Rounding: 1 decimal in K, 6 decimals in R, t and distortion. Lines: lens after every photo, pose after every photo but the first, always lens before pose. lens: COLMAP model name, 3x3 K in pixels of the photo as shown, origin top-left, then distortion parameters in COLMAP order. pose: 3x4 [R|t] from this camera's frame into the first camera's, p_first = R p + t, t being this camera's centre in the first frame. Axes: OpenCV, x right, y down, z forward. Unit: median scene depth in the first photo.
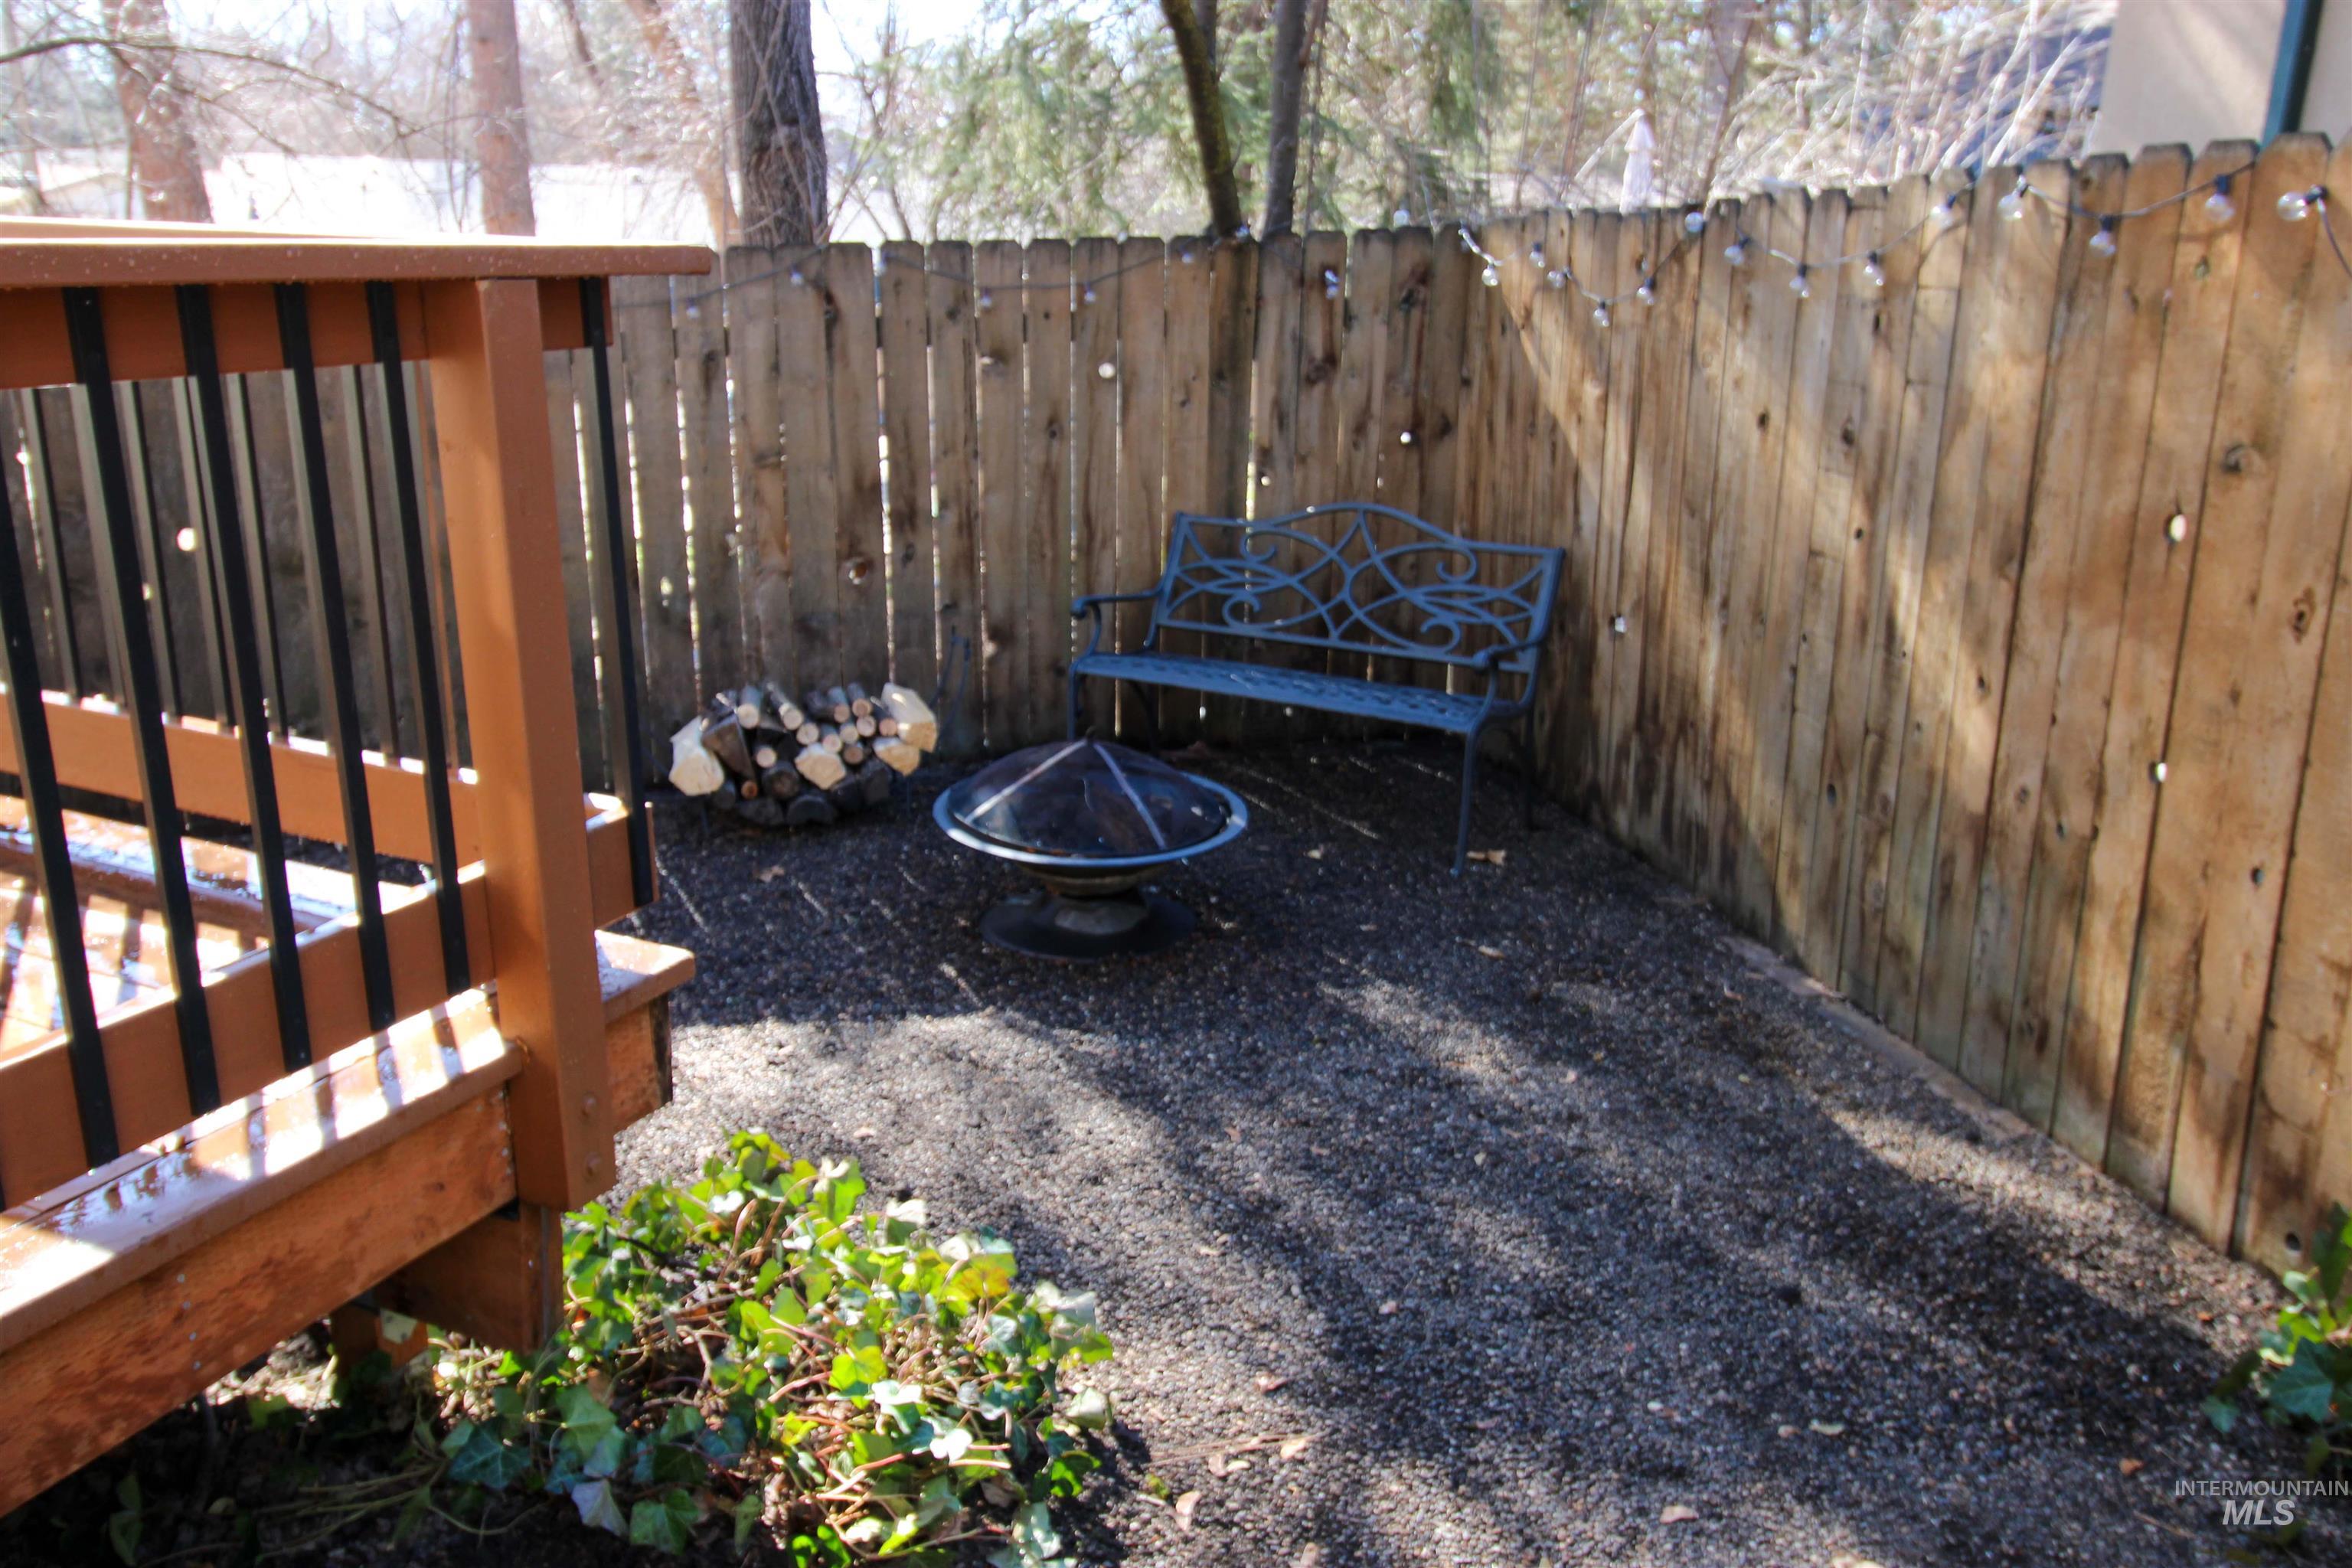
lens RADIAL K [[1814.6, 0, 1157.4], [0, 1814.6, 776.3], [0, 0, 1]] dist [0.000698, -0.000773]
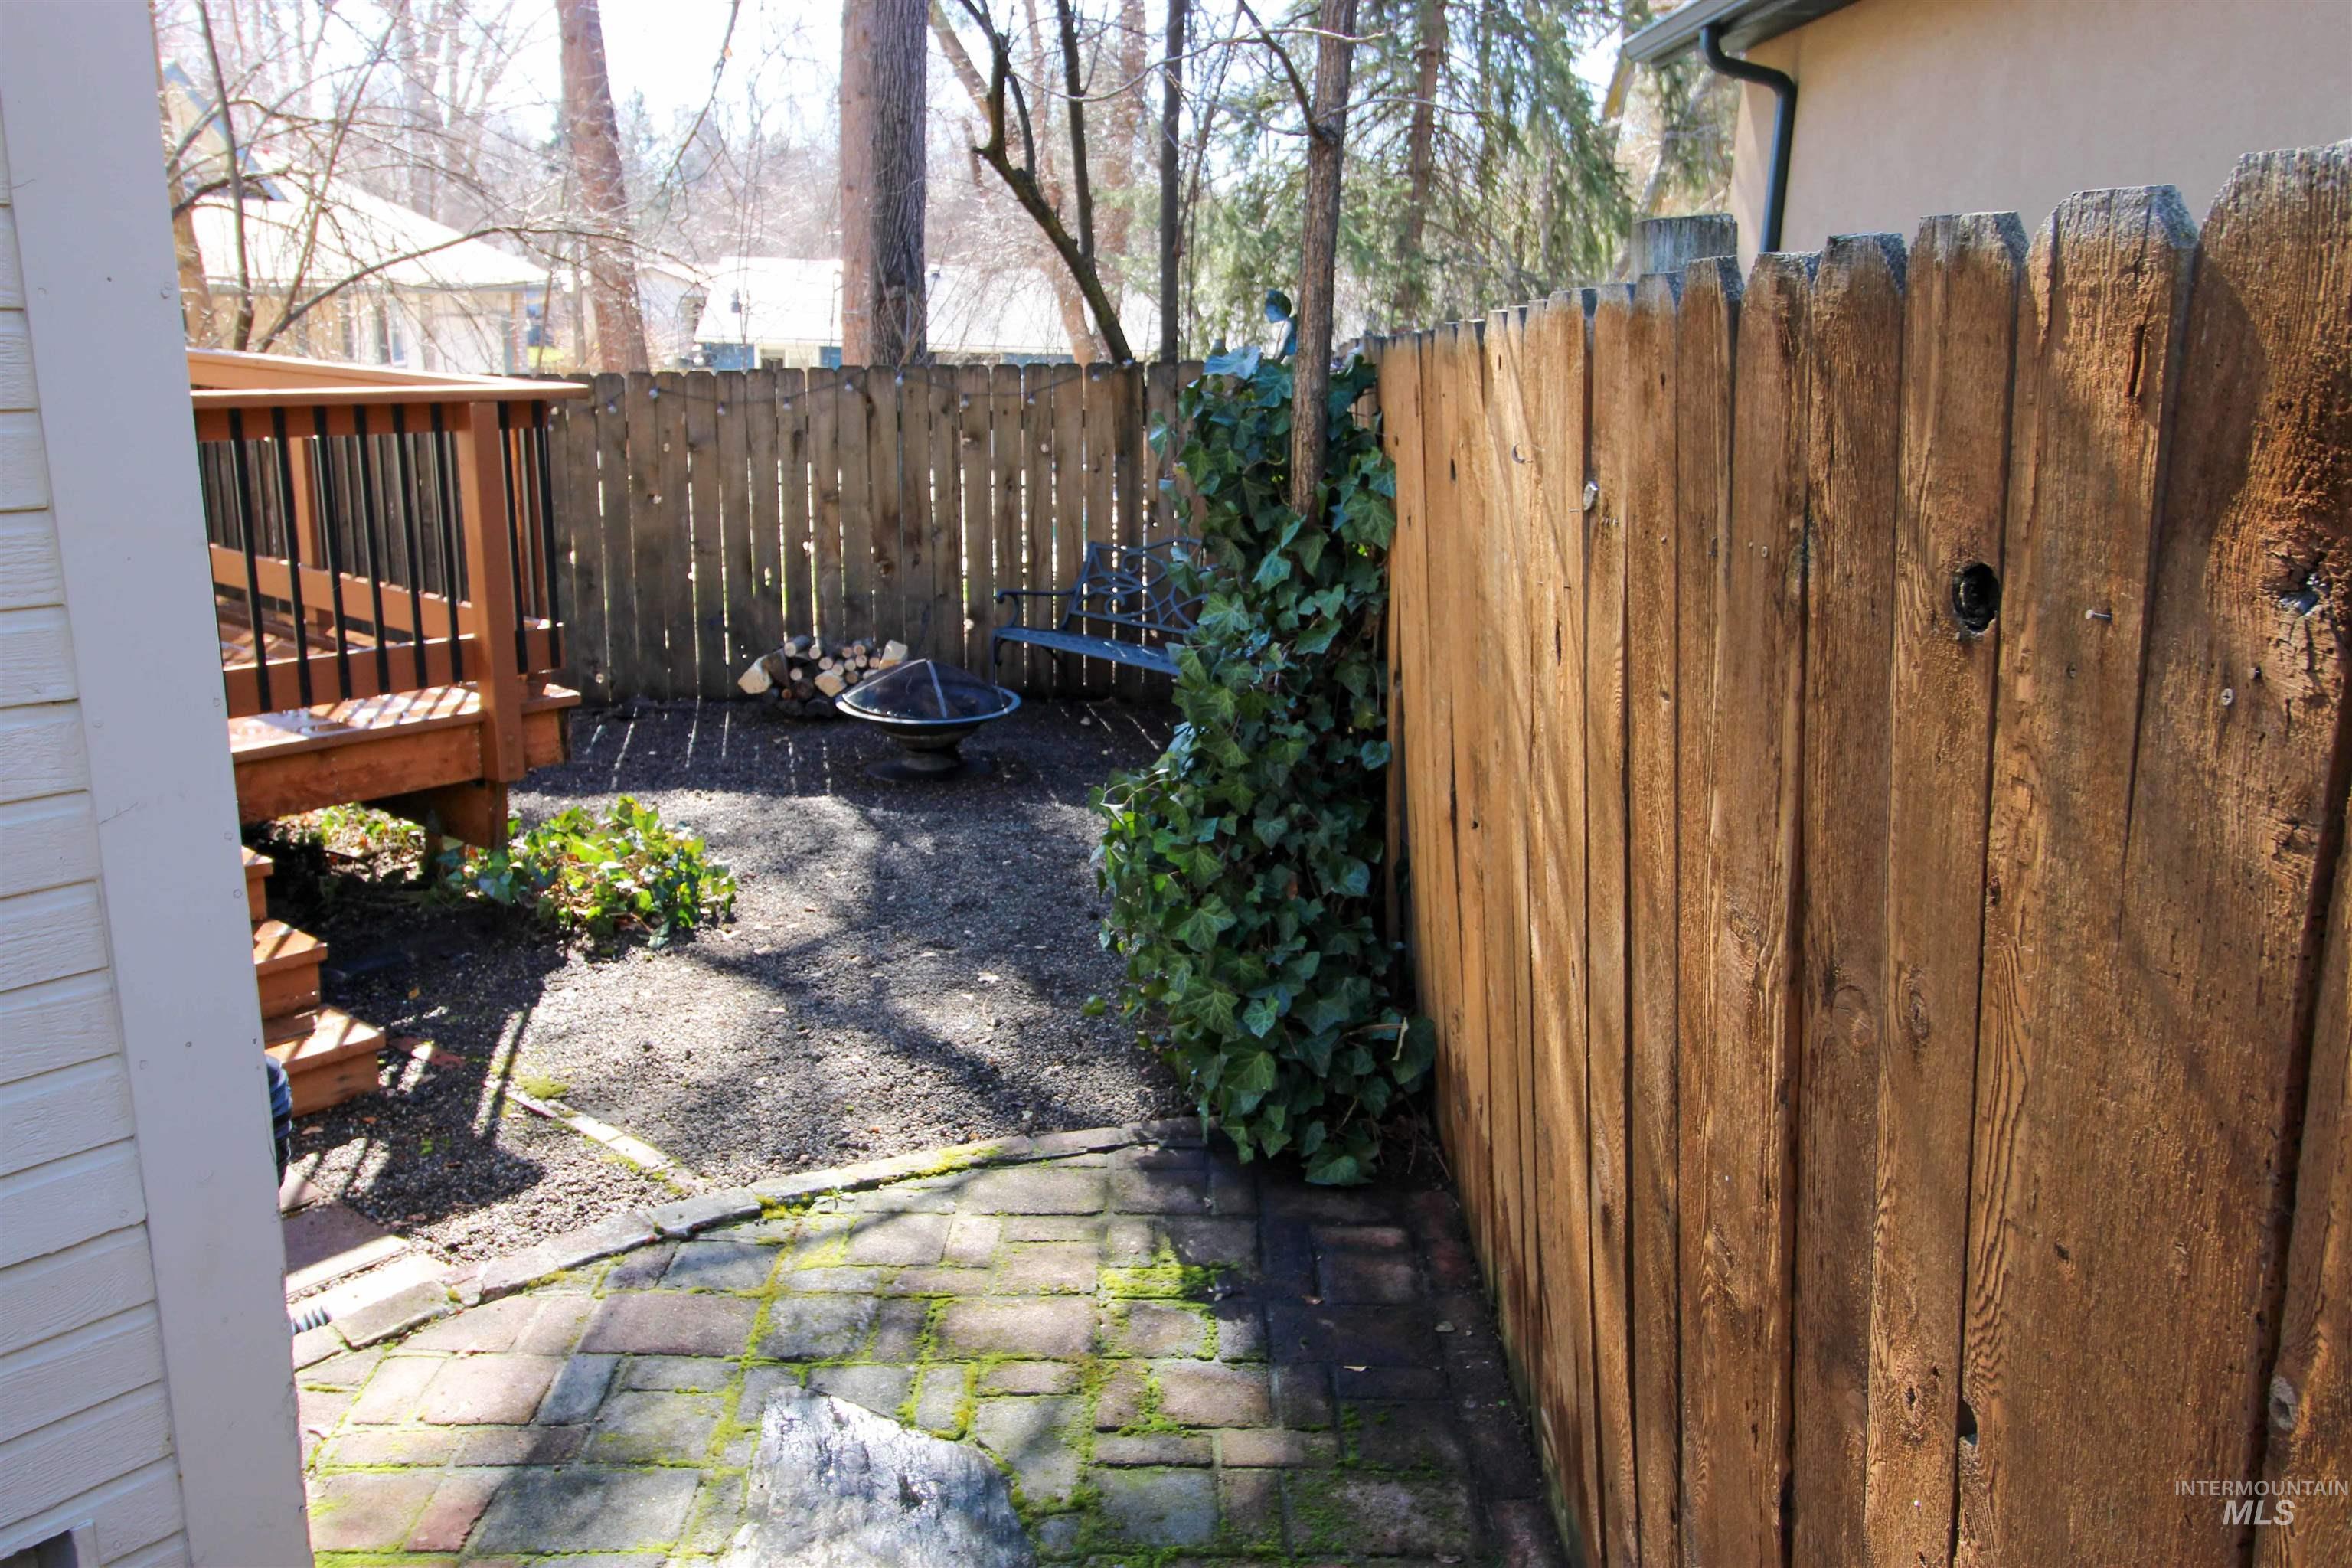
lens RADIAL K [[1814.6, 0, 1157.4], [0, 1814.6, 776.3], [0, 0, 1]] dist [0.000698, -0.000773]
pose [[0.968848, 0.067703, -0.238221, 0.492289], [-0.078135, 0.996342, -0.034612, 0.111173], [0.235007, 0.052147, 0.970594, -0.509499]]
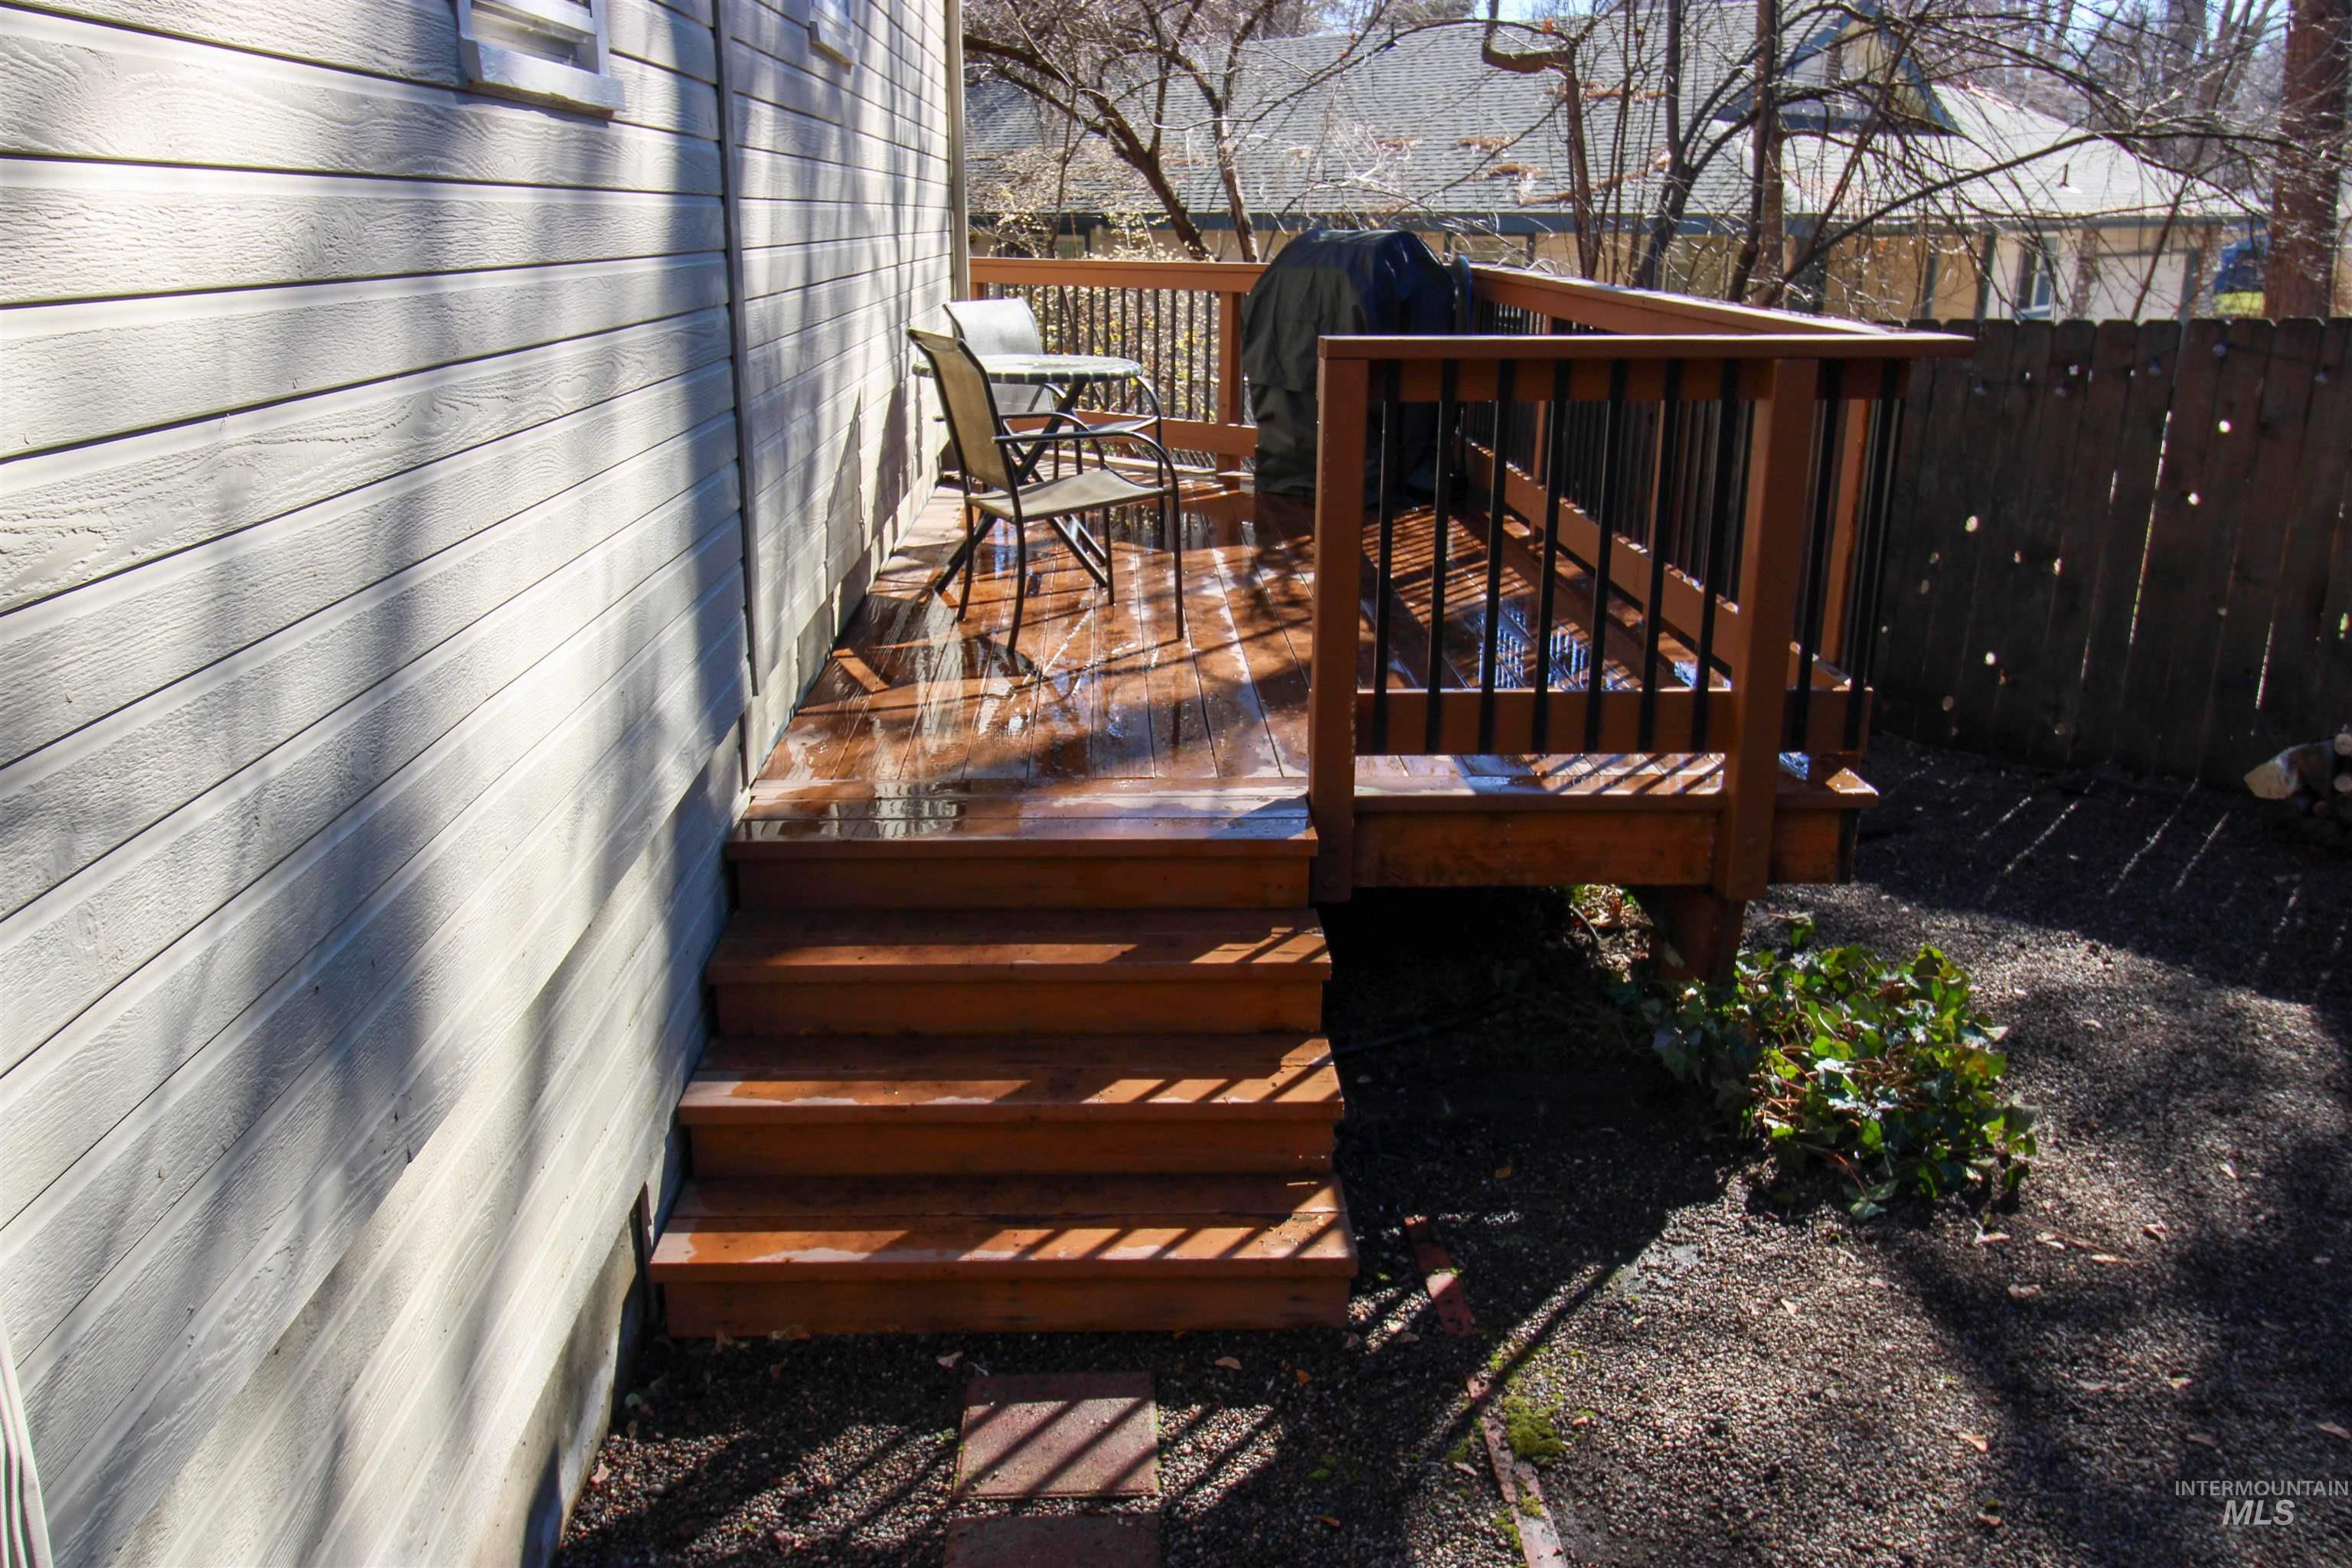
lens RADIAL K [[1814.6, 0, 1157.4], [0, 1814.6, 776.3], [0, 0, 1]] dist [0.000698, -0.000773]
pose [[0.445983, 0.243630, -0.861245, 0.395164], [-0.251292, 0.957621, 0.140766, 0.010852], [0.859041, 0.153645, 0.488305, -0.139931]]
